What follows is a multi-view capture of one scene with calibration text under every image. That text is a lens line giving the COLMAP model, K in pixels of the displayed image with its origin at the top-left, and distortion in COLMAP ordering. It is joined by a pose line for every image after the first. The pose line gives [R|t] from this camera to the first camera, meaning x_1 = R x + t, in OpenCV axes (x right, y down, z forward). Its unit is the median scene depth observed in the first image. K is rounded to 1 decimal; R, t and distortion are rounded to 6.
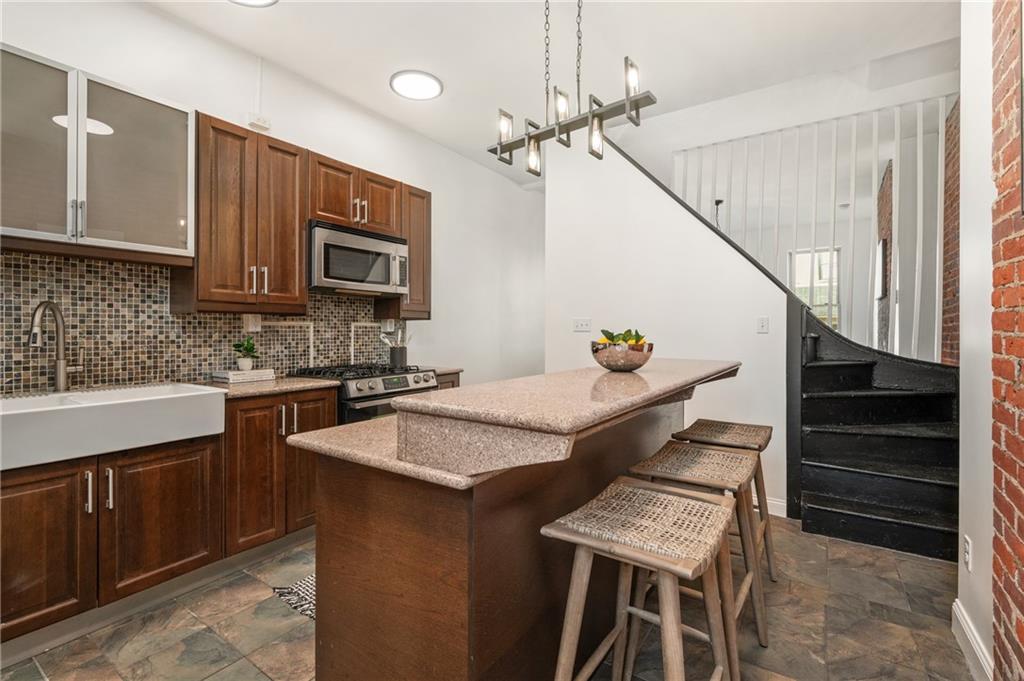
lens RADIAL K [[465.8, 0, 512.1], [0, 465.8, 331.5], [0, 0, 1]] dist [-0.002284, -0.001744]
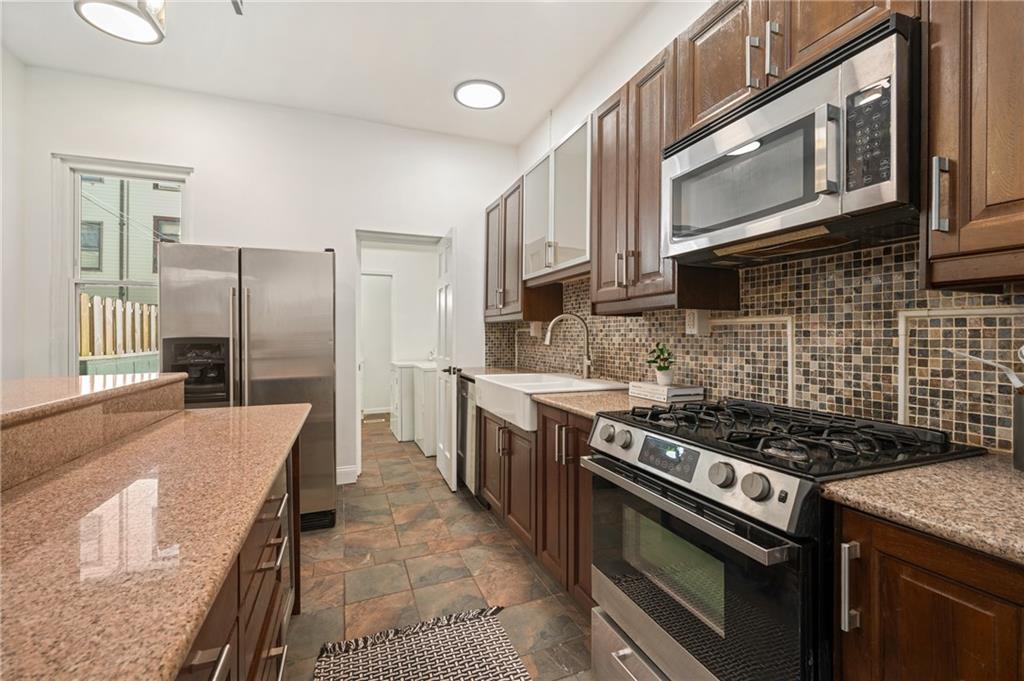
lens RADIAL K [[439.9, 0, 514.1], [0, 439.9, 336.7], [0, 0, 1]] dist [-0.005213, 0.001031]
pose [[-0.567260, 0.002019, -0.823537, 0.162896], [-0.001121, 0.999994, 0.003224, 0.002123], [0.823538, 0.002752, -0.567254, 1.208697]]
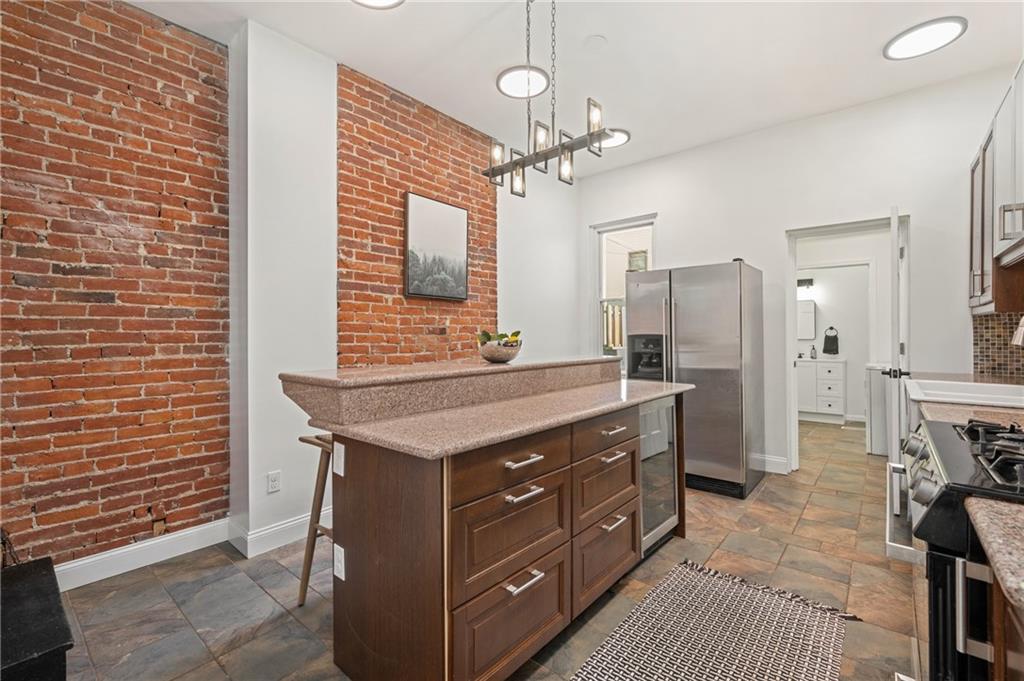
lens RADIAL K [[439.9, 0, 511.7], [0, 439.9, 334.4], [0, 0, 1]] dist [-0.005213, 0.001031]
pose [[-0.994055, 0.001921, 0.108859, 0.048380], [0.002400, 0.999988, 0.004267, 0.000641], [-0.108849, 0.004503, -0.994048, 1.513692]]
